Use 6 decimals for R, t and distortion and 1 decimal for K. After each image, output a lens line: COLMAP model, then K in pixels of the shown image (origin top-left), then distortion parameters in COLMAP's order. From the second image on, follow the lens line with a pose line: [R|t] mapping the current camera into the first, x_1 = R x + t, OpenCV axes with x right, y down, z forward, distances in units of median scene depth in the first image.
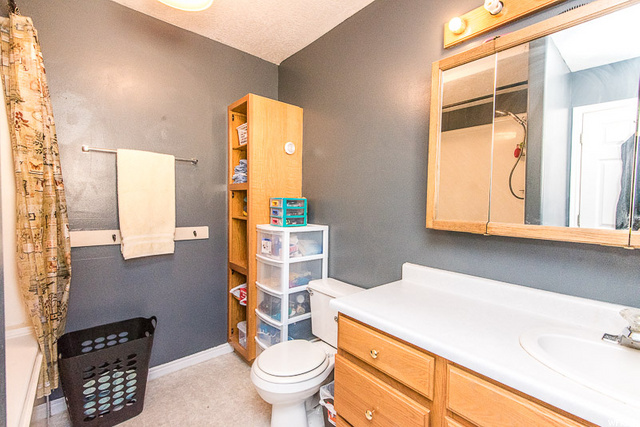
lens RADIAL K [[287.9, 0, 324.7], [0, 287.9, 213.4], [0, 0, 1]] dist [0.019941, -0.001032]
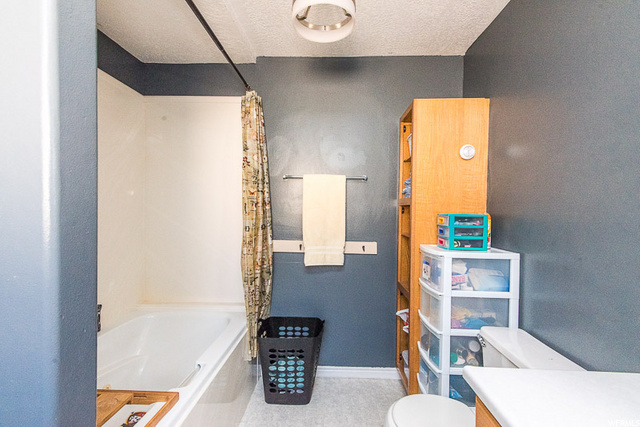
lens RADIAL K [[287.9, 0, 320.9], [0, 287.9, 214.0], [0, 0, 1]] dist [0.019941, -0.001032]
pose [[0.733202, 0.001539, -0.680009, 0.150084], [-0.027182, 0.999265, -0.027047, -0.022908], [0.679467, 0.038315, 0.732705, 0.154436]]
